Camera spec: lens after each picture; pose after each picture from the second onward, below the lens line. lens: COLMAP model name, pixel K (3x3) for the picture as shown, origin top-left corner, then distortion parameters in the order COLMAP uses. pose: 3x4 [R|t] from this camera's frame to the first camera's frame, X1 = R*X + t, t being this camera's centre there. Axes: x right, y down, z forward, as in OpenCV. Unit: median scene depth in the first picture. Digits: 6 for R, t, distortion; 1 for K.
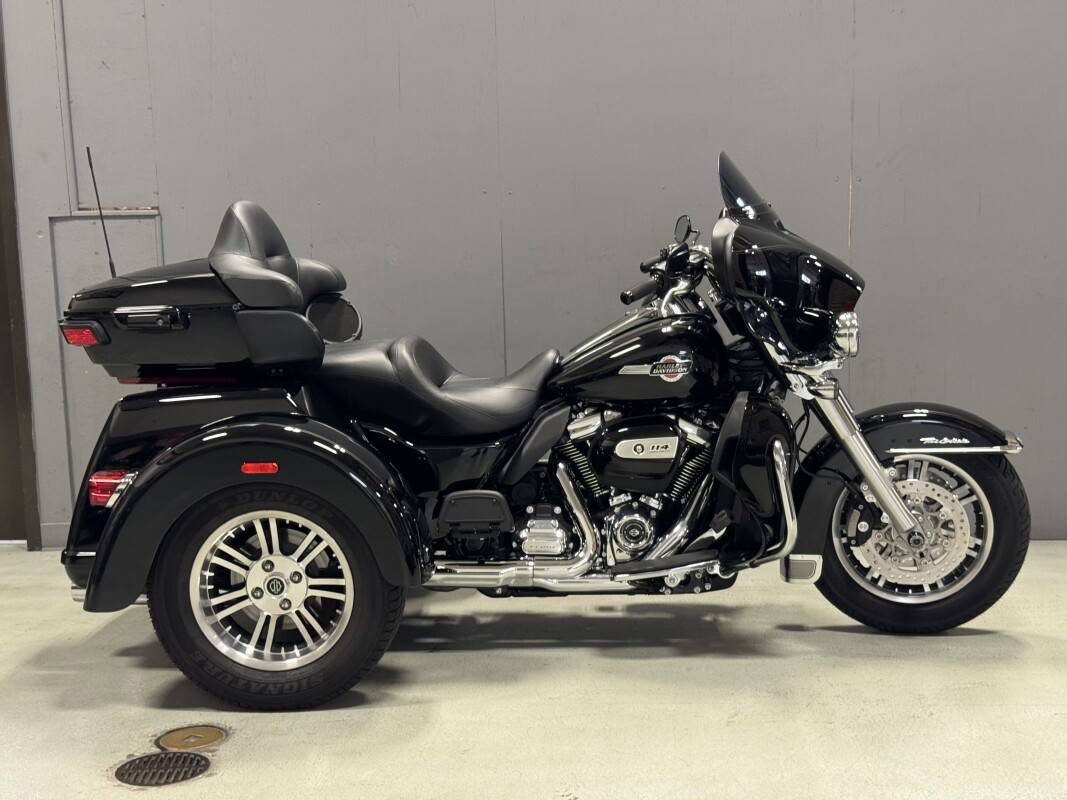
lens RADIAL K [[1504.5, 0, 533.5], [0, 1504.5, 400.0], [0, 0, 1]] dist [0.158232, -0.167726]
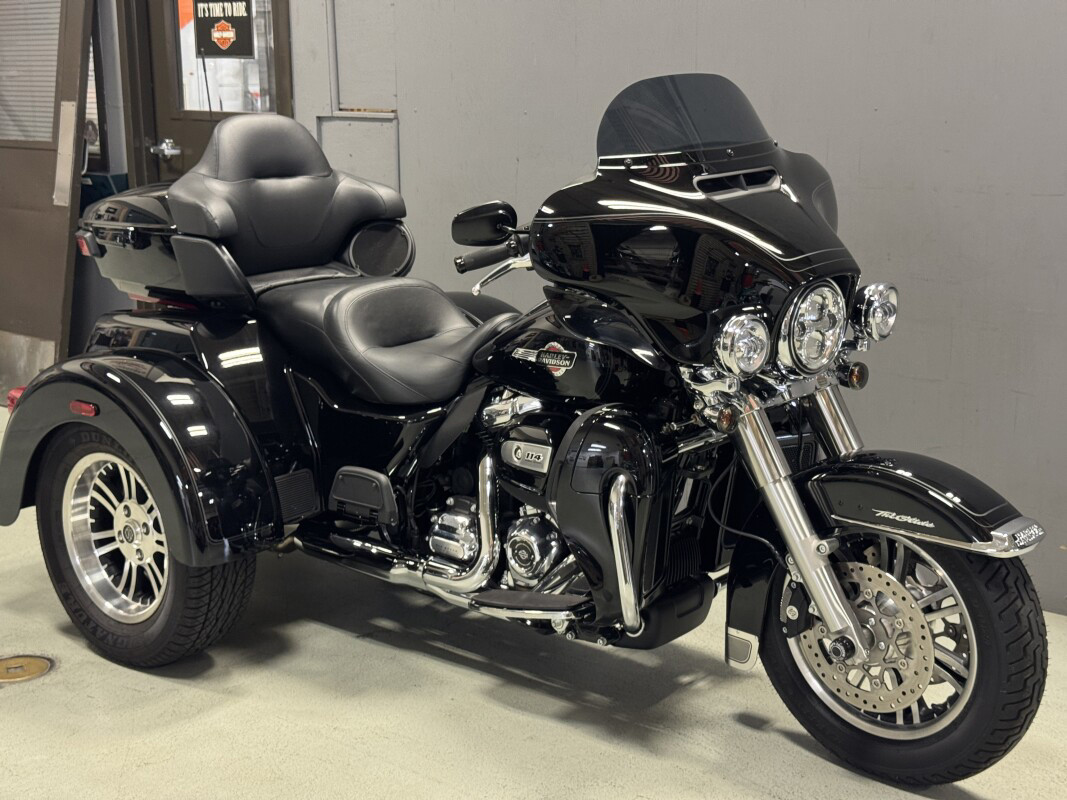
lens RADIAL K [[1504.5, 0, 533.5], [0, 1504.5, 400.0], [0, 0, 1]] dist [0.158232, -0.167726]
pose [[0.804966, 0.150163, -0.574004, 0.554662], [-0.100648, 0.987981, 0.117317, -0.094005], [0.584722, -0.036664, 0.810405, 0.379765]]
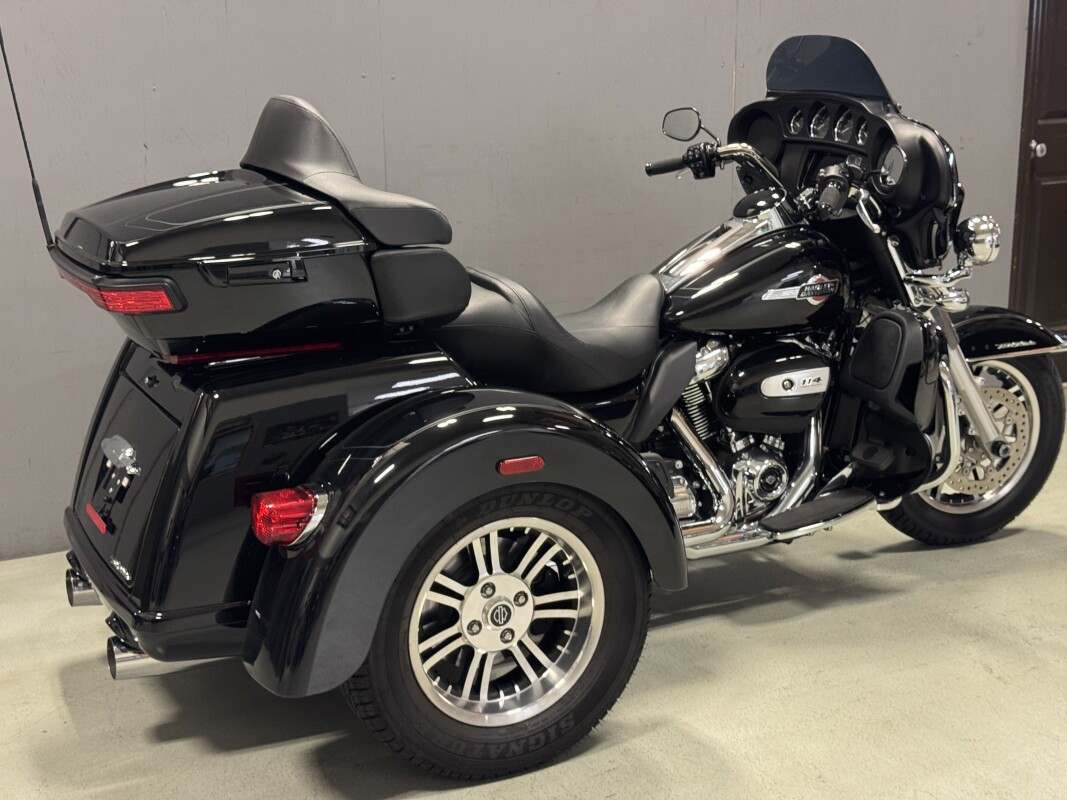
lens RADIAL K [[1504.5, 0, 533.5], [0, 1504.5, 400.0], [0, 0, 1]] dist [0.158232, -0.167726]
pose [[0.853714, -0.104648, 0.510118, -0.525076], [0.060791, 0.992930, 0.101957, -0.059333], [-0.517181, -0.056031, 0.854040, 0.348423]]
